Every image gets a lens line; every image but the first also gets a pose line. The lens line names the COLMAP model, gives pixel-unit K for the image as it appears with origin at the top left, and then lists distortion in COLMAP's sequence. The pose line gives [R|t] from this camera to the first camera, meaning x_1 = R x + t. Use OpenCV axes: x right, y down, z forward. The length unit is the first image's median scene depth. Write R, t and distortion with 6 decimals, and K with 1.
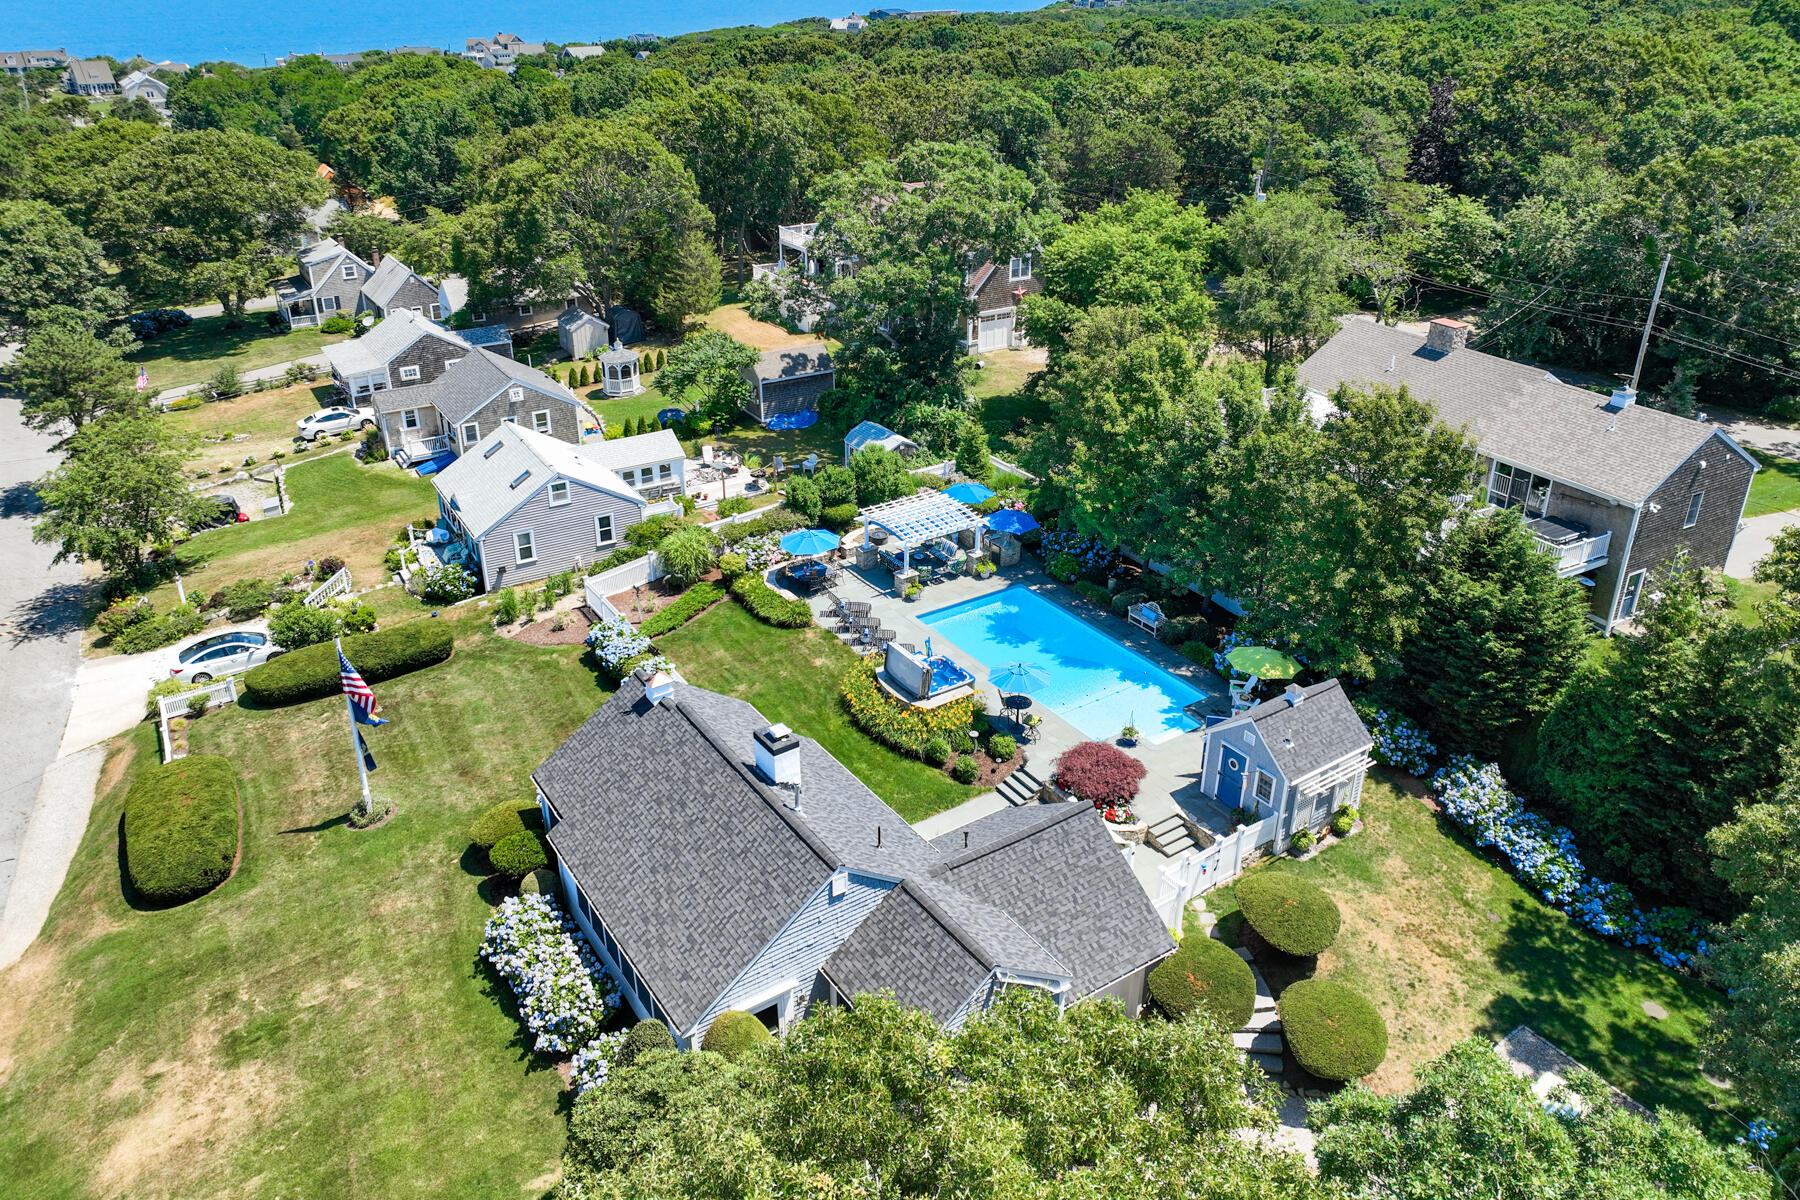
lens RADIAL K [[1296.0, 0, 897.0], [0, 1296.0, 529.8], [0, 0, 1]] dist [-0.002249, 0.019397]
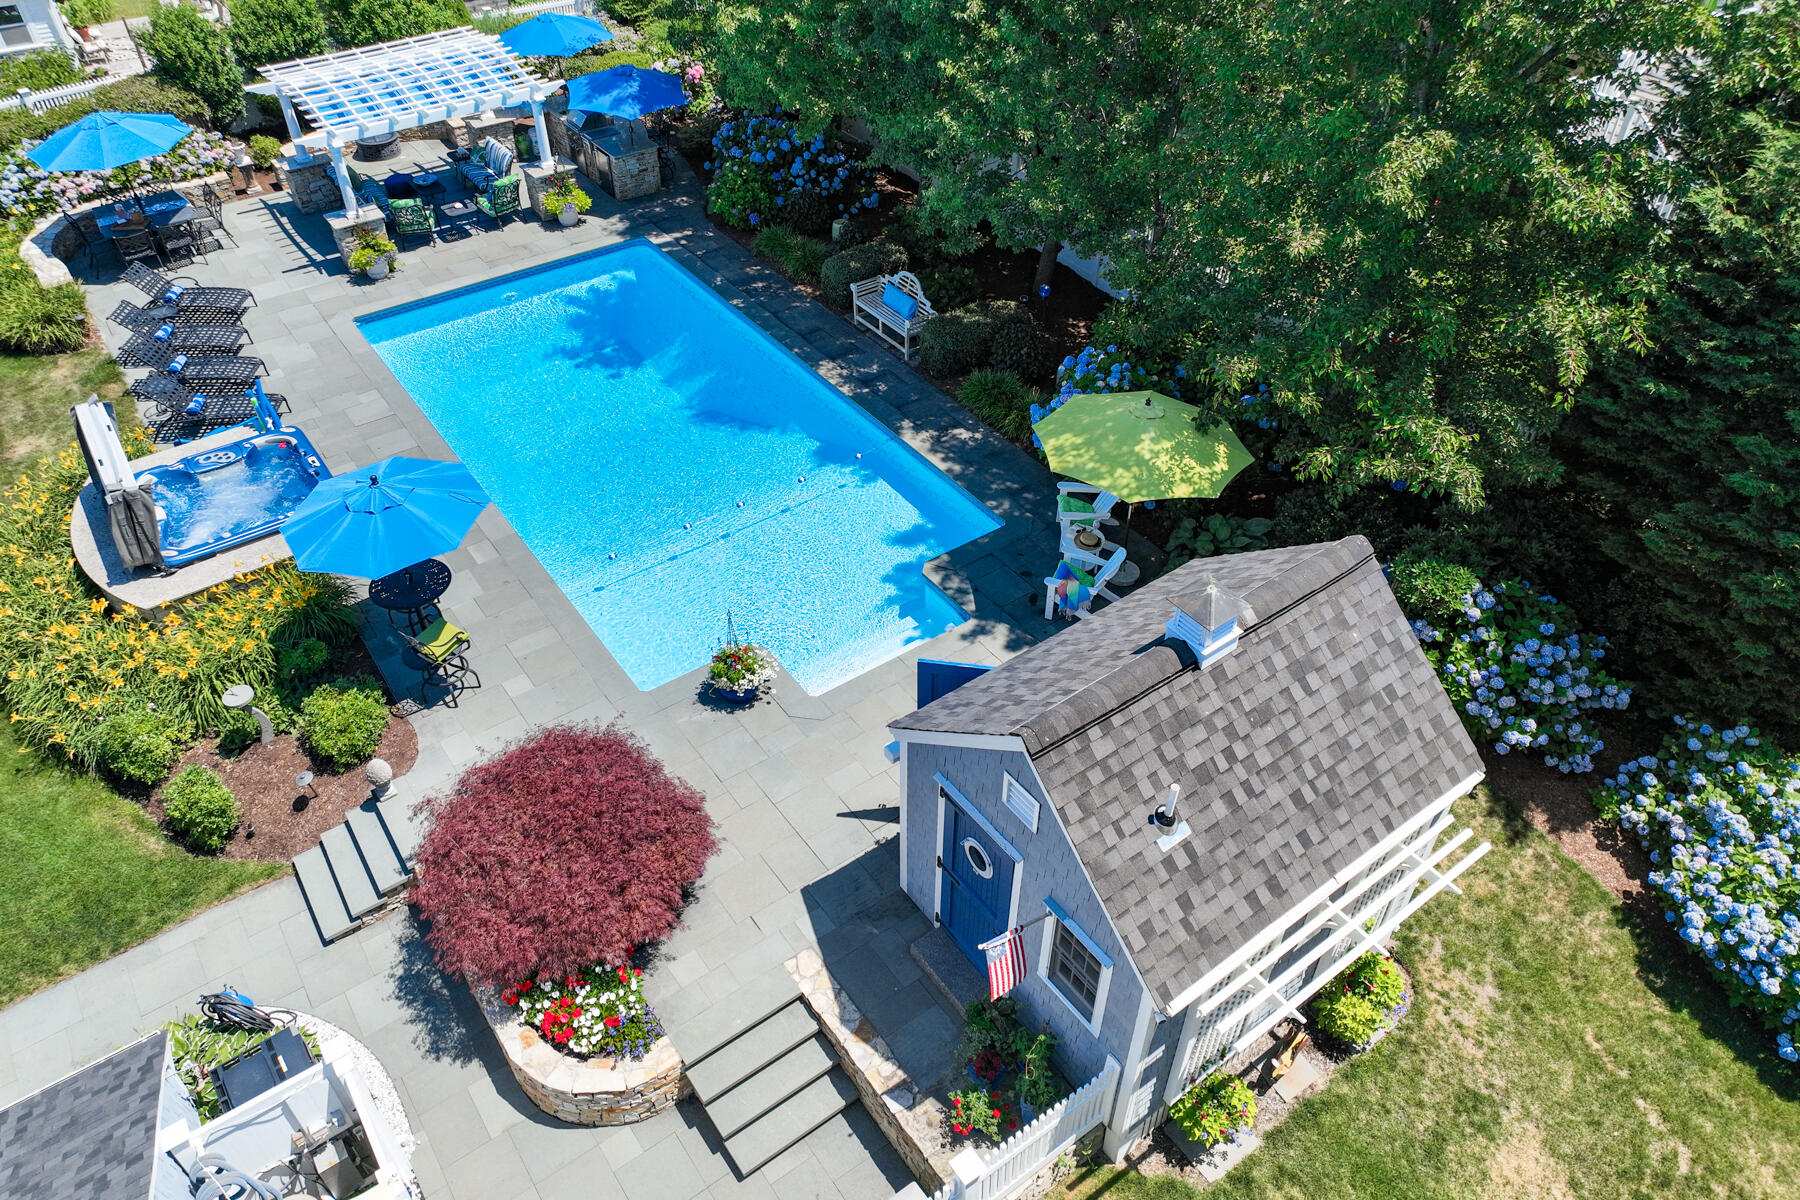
lens RADIAL K [[1251.3, 0, 907.1], [0, 1251.3, 571.5], [0, 0, 1]] dist [0.000561, 0.010363]
pose [[0.999482, -0.027108, 0.017349, 0.172792], [0.021161, 0.959653, 0.280390, 0.032980], [-0.024250, -0.279878, 0.959729, 0.543633]]
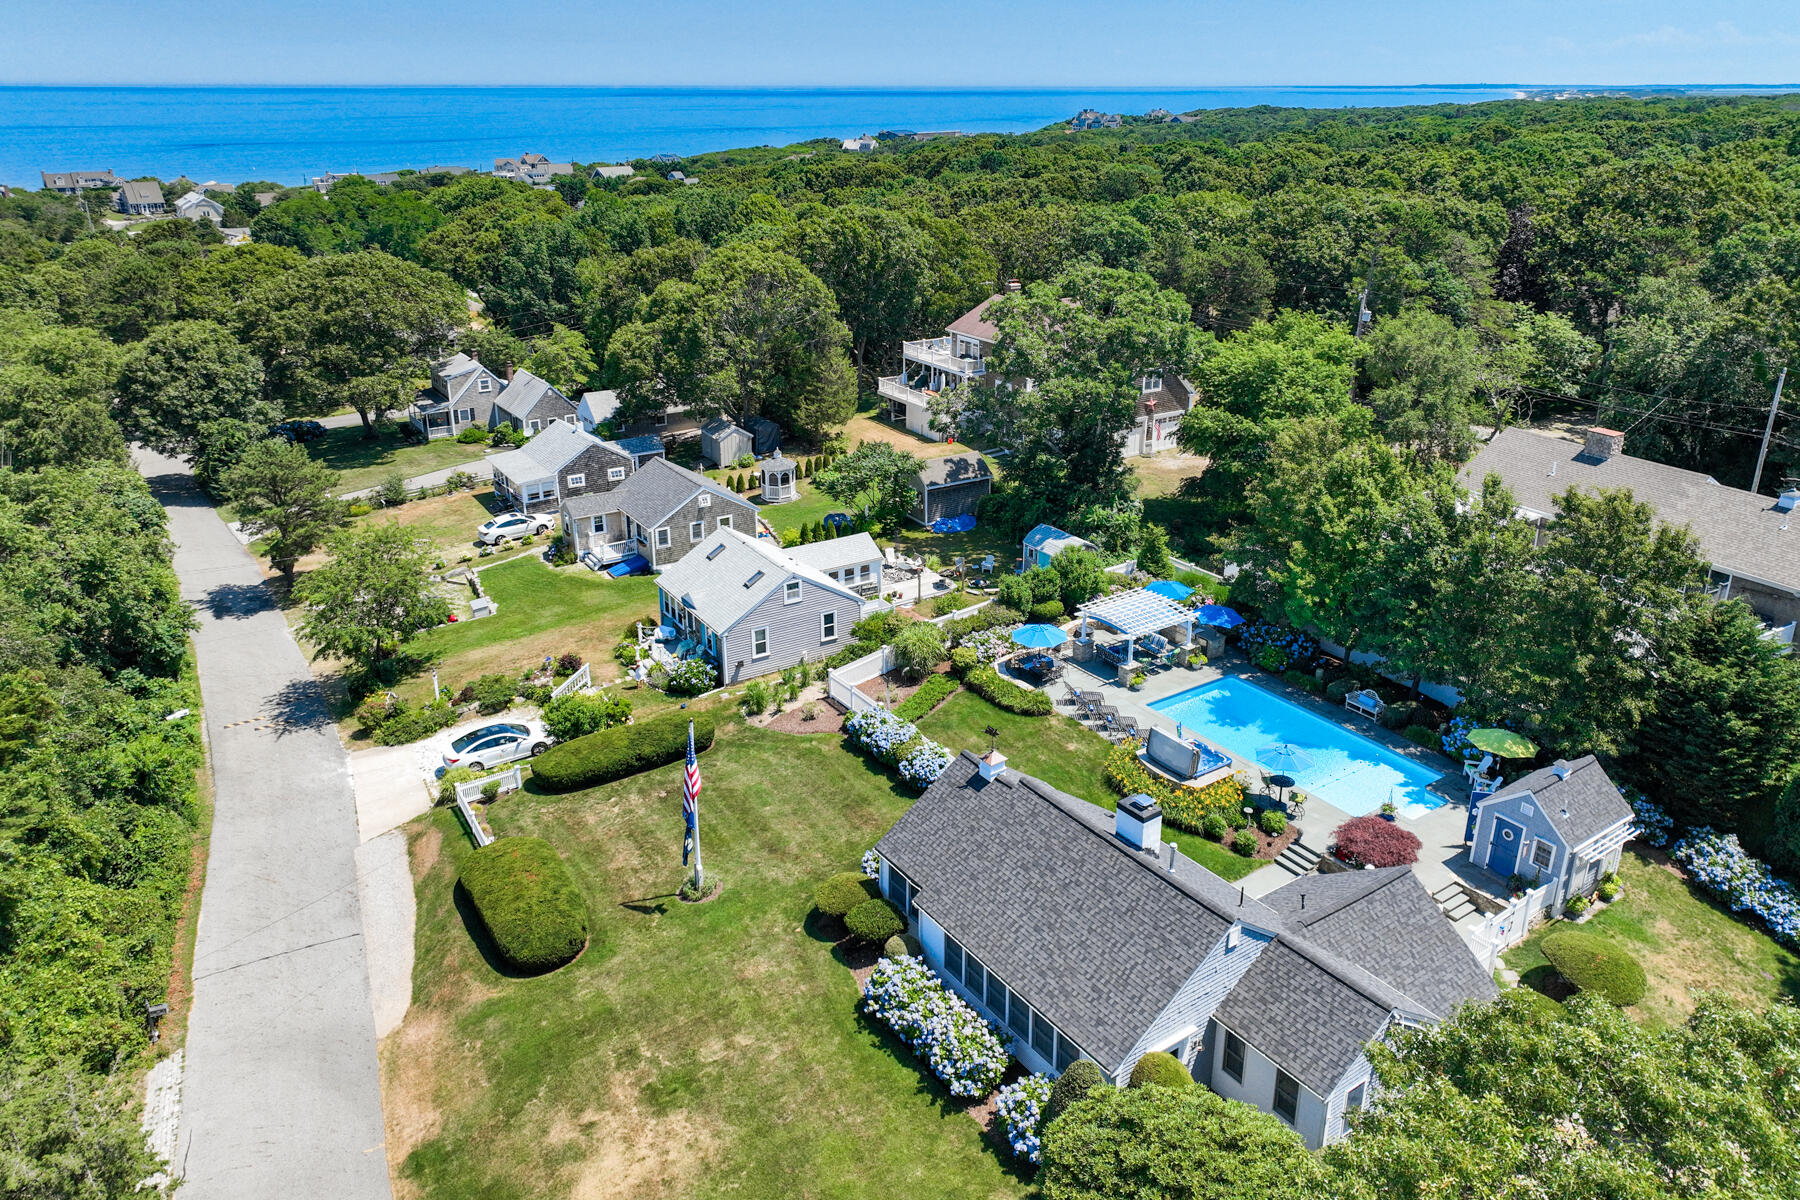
lens RADIAL K [[1296.0, 0, 897.0], [0, 1296.0, 529.8], [0, 0, 1]] dist [-0.002249, 0.019397]
pose [[0.999909, -0.004126, 0.012838, -0.191403], [0.005150, 0.996717, -0.080796, 0.007778], [-0.012463, 0.080855, 0.996648, -0.073521]]
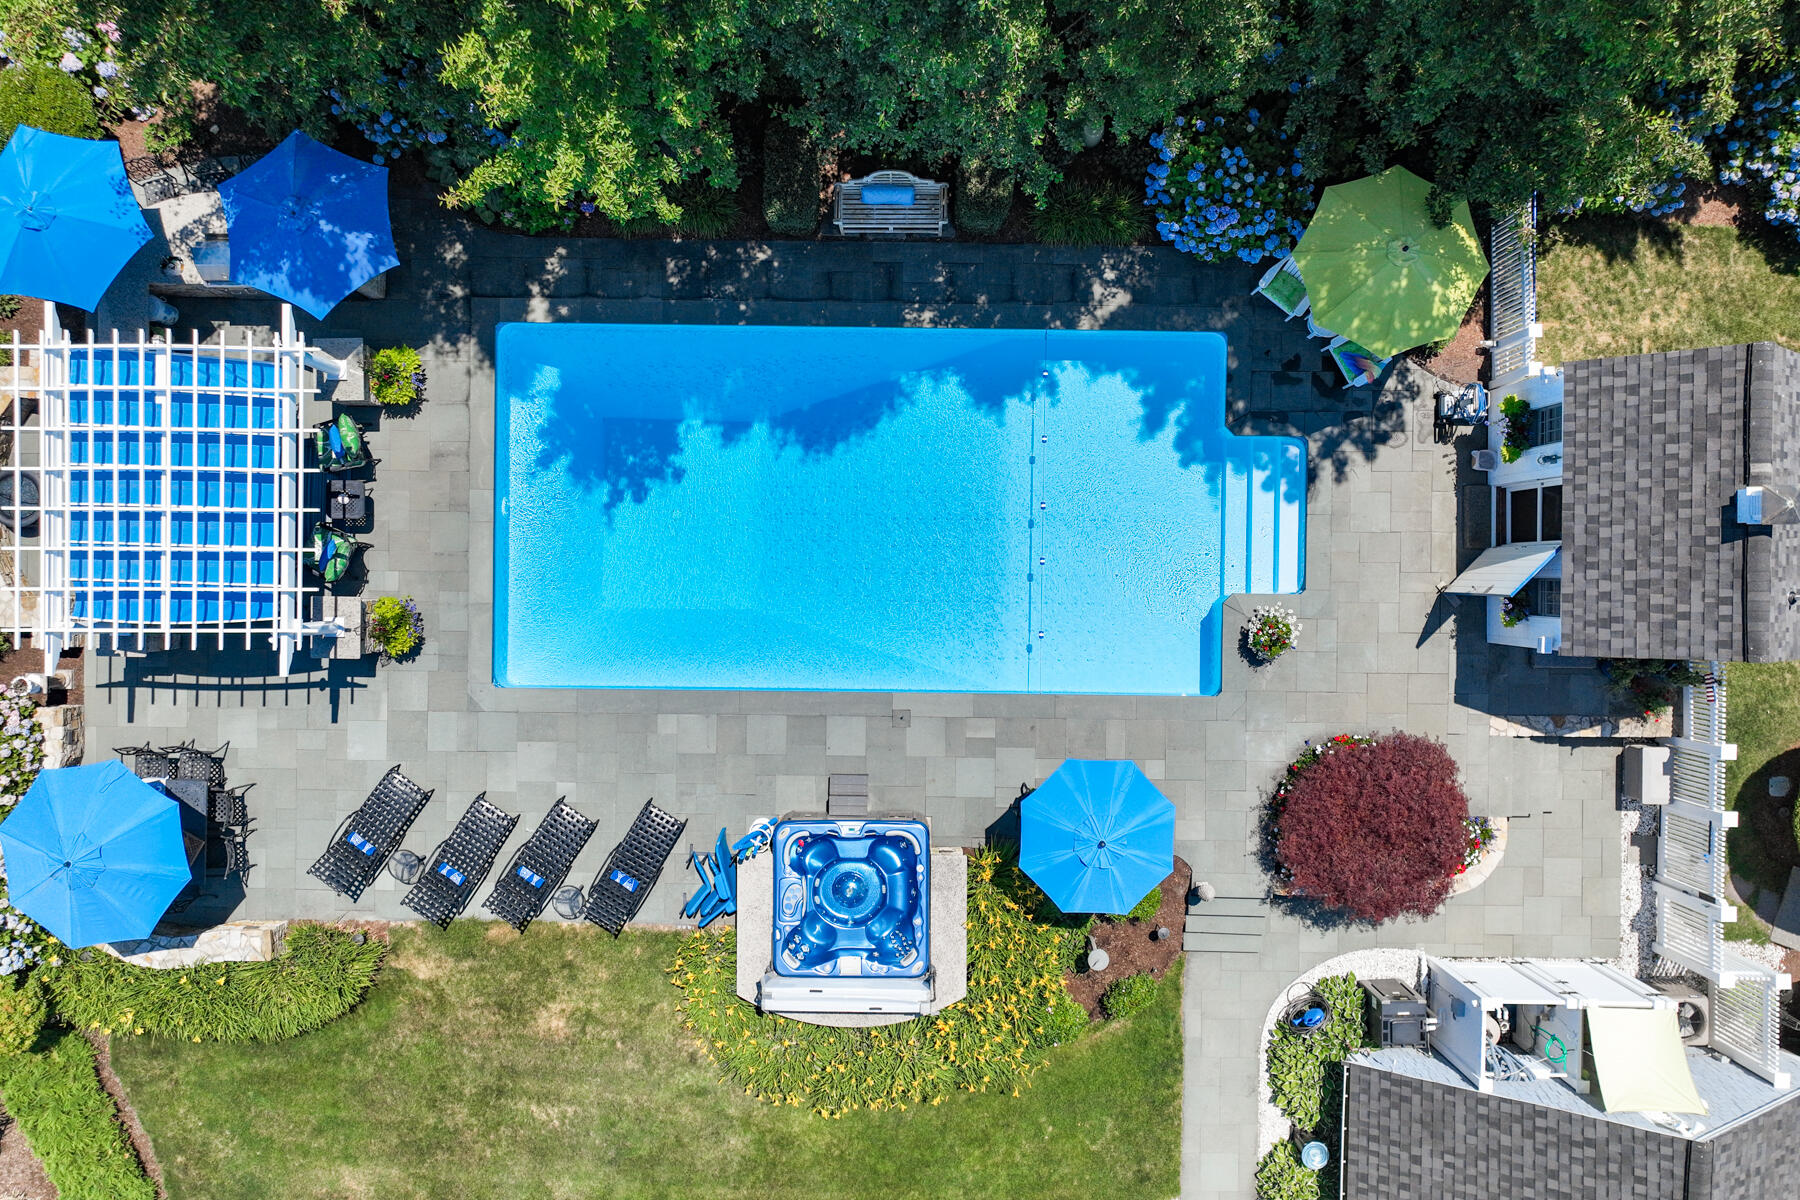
lens RADIAL K [[1251.3, 0, 907.1], [0, 1251.3, 571.5], [0, 0, 1]] dist [0.000561, 0.010363]
pose [[0.557851, -0.829939, -0.002047, 0.103263], [0.335459, 0.223224, 0.915226, -0.221932], [-0.759124, -0.511246, 0.402936, 0.736461]]
